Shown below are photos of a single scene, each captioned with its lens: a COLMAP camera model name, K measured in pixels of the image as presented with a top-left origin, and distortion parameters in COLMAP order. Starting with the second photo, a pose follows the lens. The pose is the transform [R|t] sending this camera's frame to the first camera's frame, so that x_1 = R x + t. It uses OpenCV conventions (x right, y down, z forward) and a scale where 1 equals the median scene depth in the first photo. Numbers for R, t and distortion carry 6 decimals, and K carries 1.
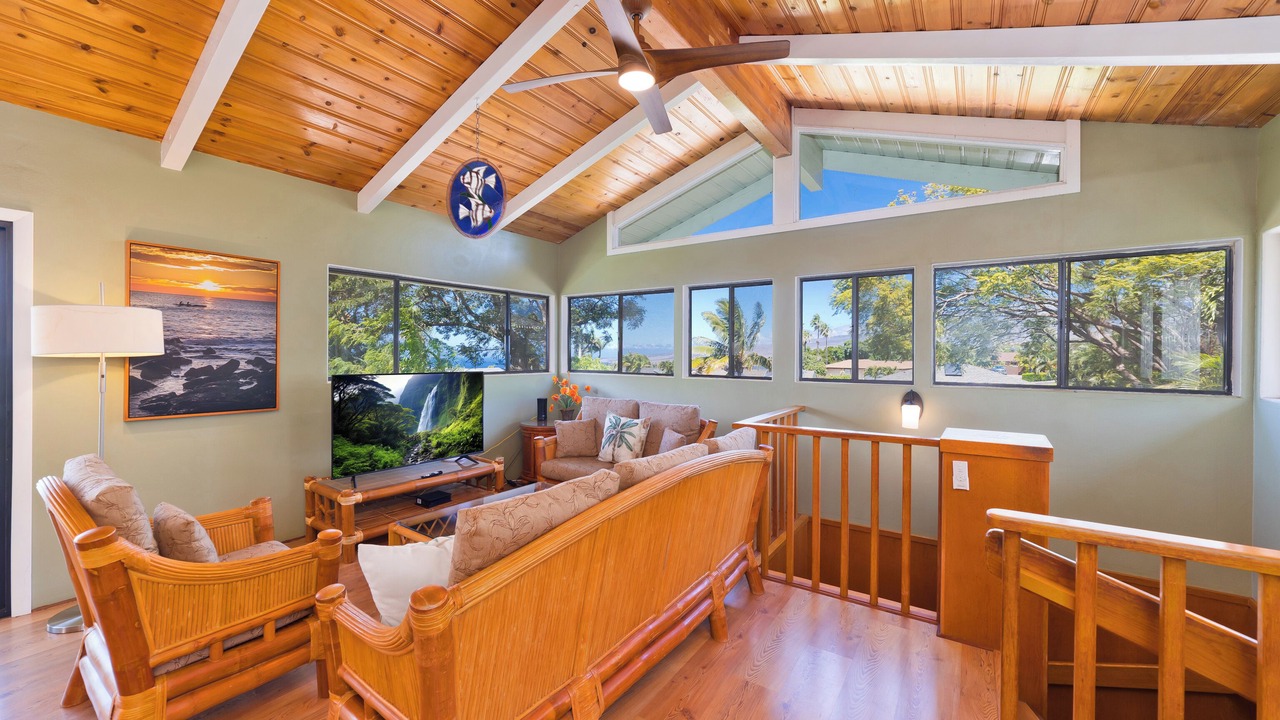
lens RADIAL K [[493.8, 0, 643.6], [0, 493.8, 349.1], [0, 0, 1]] dist [-0.010991, 0.004105]
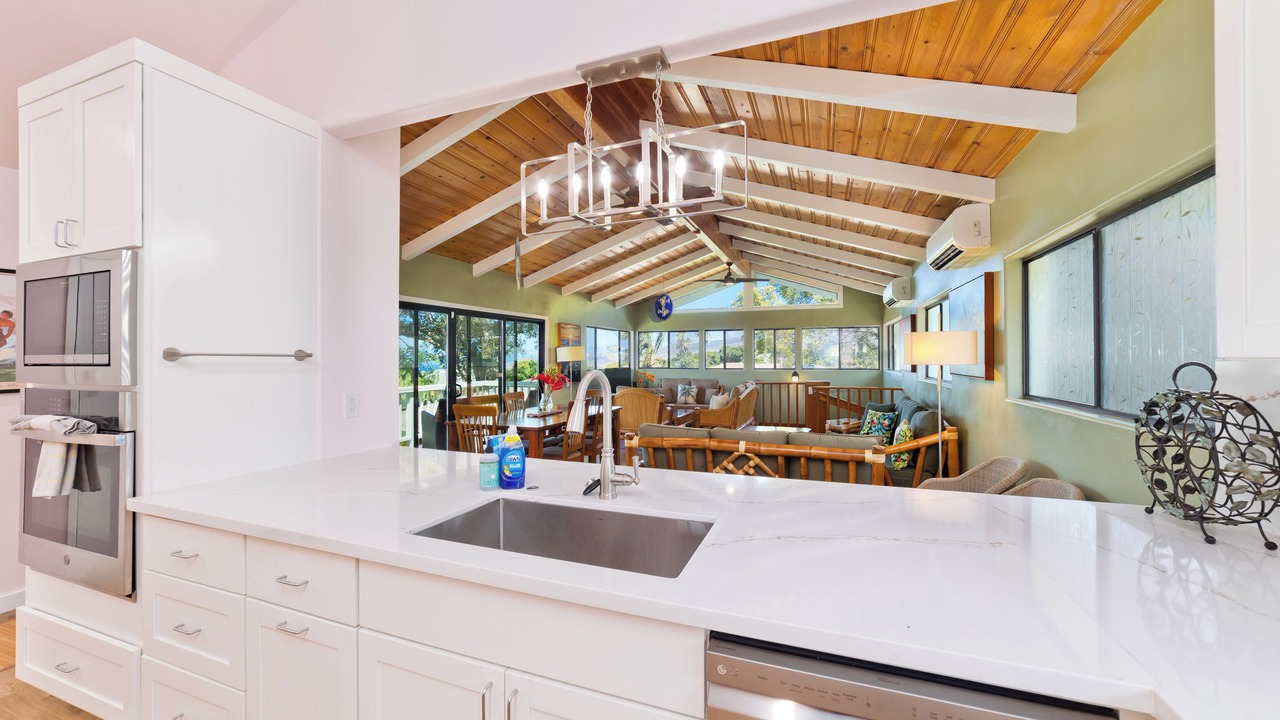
lens RADIAL K [[493.8, 0, 637.2], [0, 493.8, 354.0], [0, 0, 1]] dist [-0.010991, 0.004105]
pose [[0.974726, -0.005839, 0.223328, -1.083253], [0.006102, 0.999981, -0.000490, -0.022119], [-0.223321, 0.001840, 0.974743, -1.736165]]
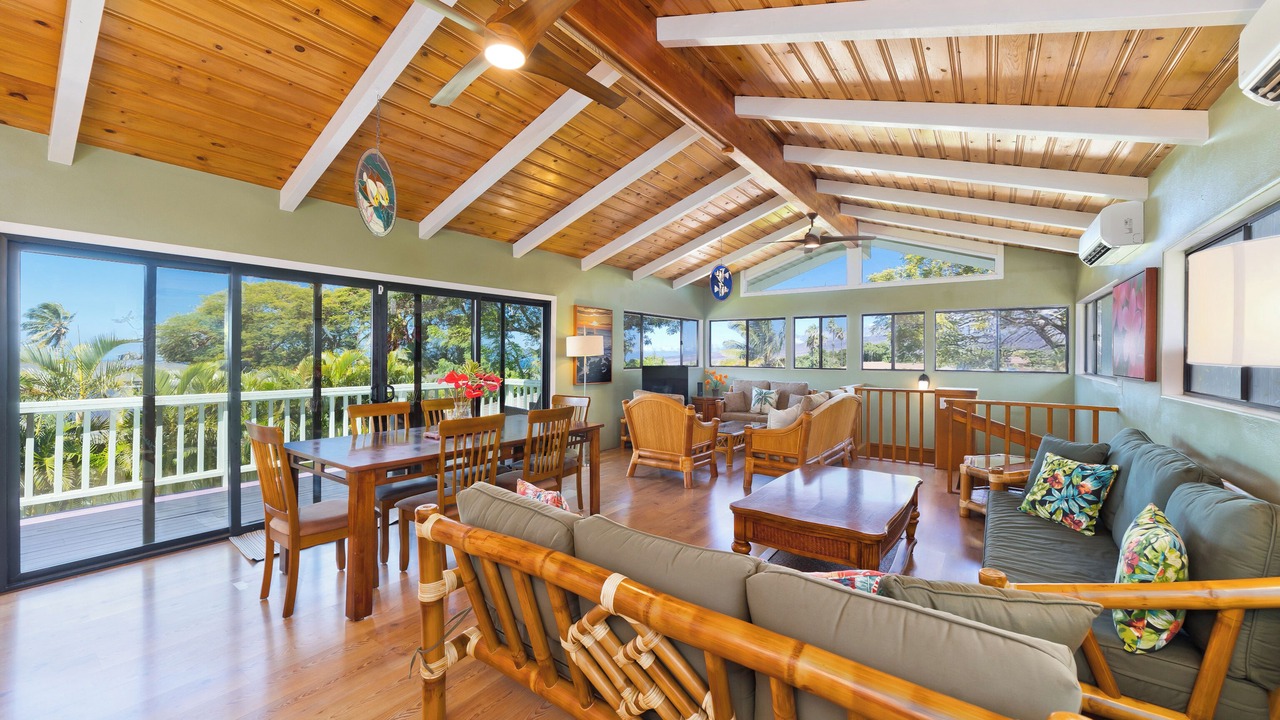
lens RADIAL K [[493.8, 0, 635.8], [0, 493.8, 355.8], [0, 0, 1]] dist [-0.010991, 0.004105]
pose [[0.999355, -0.000176, -0.035898, -0.594890], [0.000480, 0.999964, 0.008454, -0.003741], [0.035895, -0.008465, 0.999320, -1.117831]]
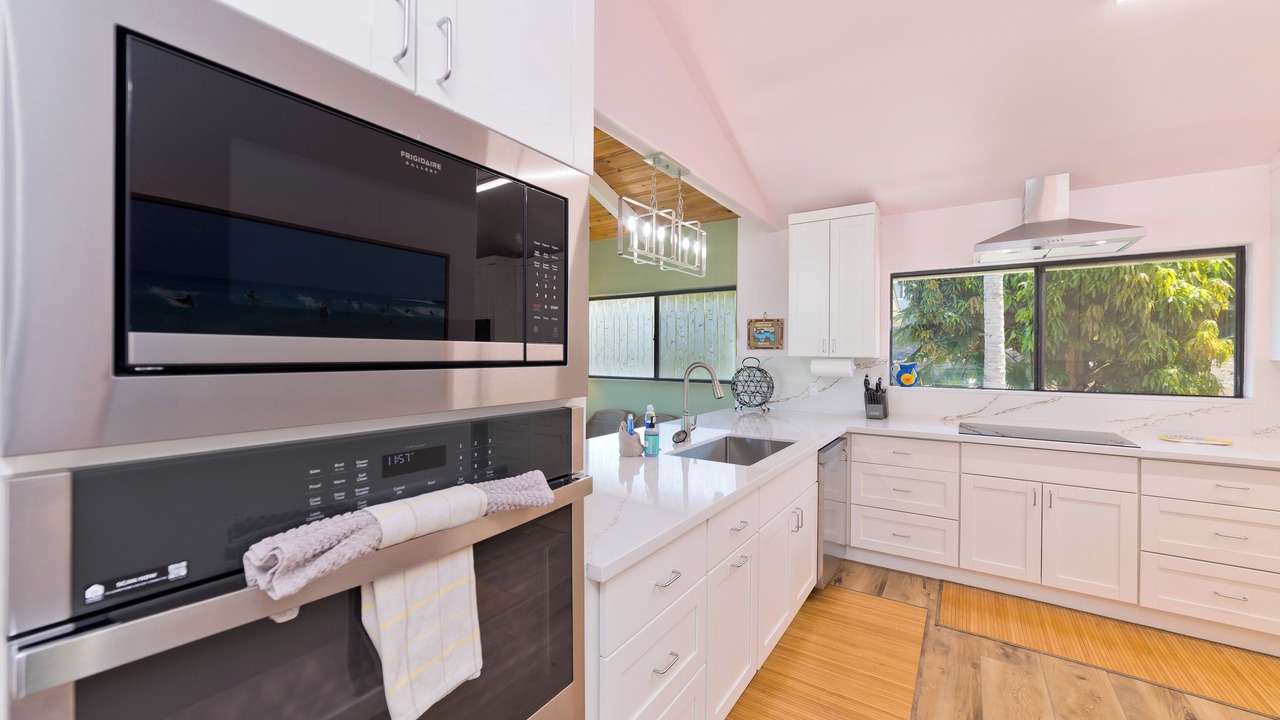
lens RADIAL K [[493.8, 0, 640.1], [0, 493.8, 357.1], [0, 0, 1]] dist [-0.010991, 0.004105]
pose [[0.007795, -0.010401, 0.999916, -1.813072], [-0.015340, 0.999827, 0.010520, -0.021607], [-0.999852, -0.015421, 0.007634, -1.175669]]
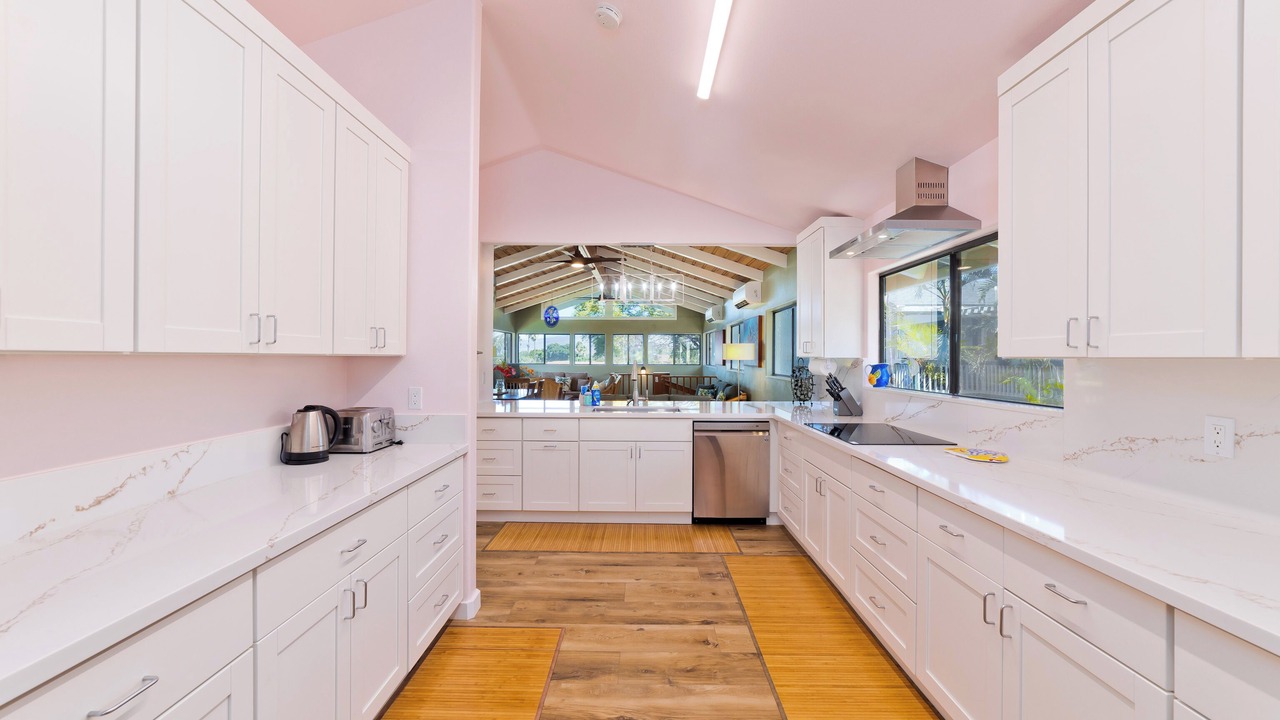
lens RADIAL K [[493.8, 0, 628.9], [0, 493.8, 355.0], [0, 0, 1]] dist [-0.010991, 0.004105]
pose [[0.846284, -0.000376, 0.532732, -1.760013], [-0.003849, 0.999969, 0.006820, -0.029684], [-0.532718, -0.007822, 0.846256, -2.410957]]
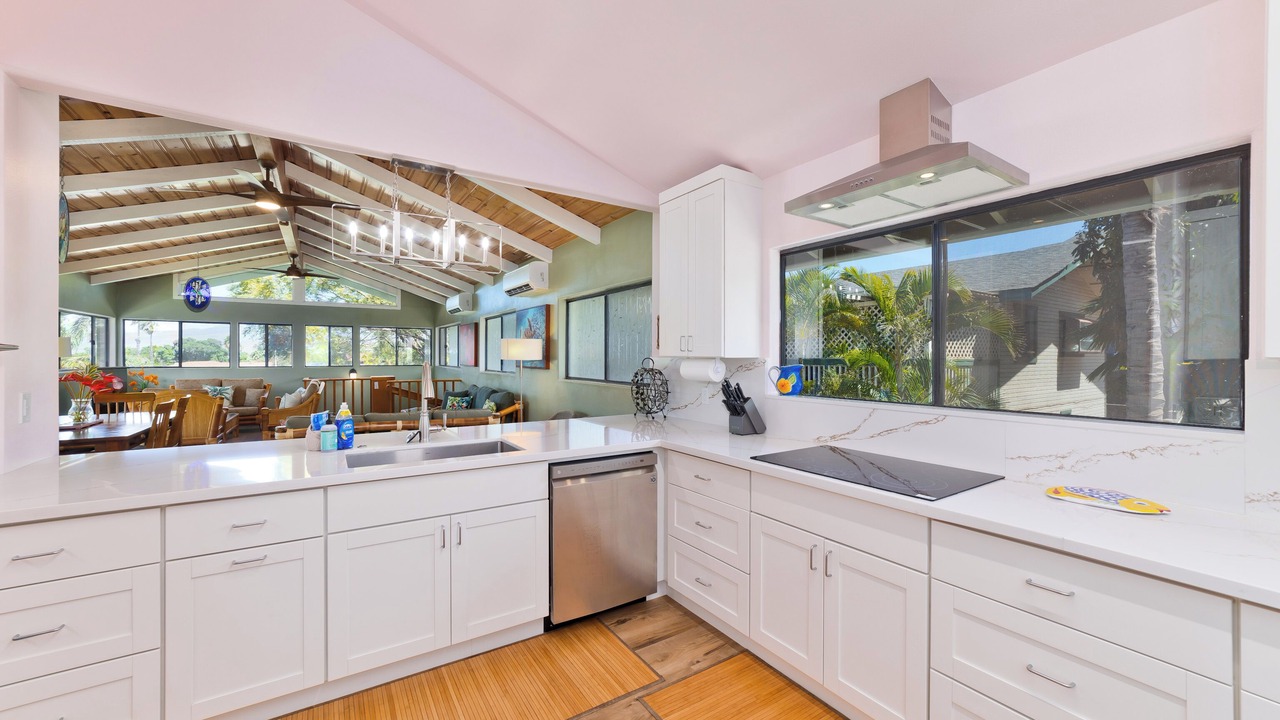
lens RADIAL K [[493.8, 0, 634.5], [0, 493.8, 357.3], [0, 0, 1]] dist [-0.010991, 0.004105]
pose [[0.405647, -0.006146, 0.914009, -1.592461], [-0.007957, 0.999916, 0.010256, -0.024880], [-0.913995, -0.011433, 0.405563, -1.875411]]
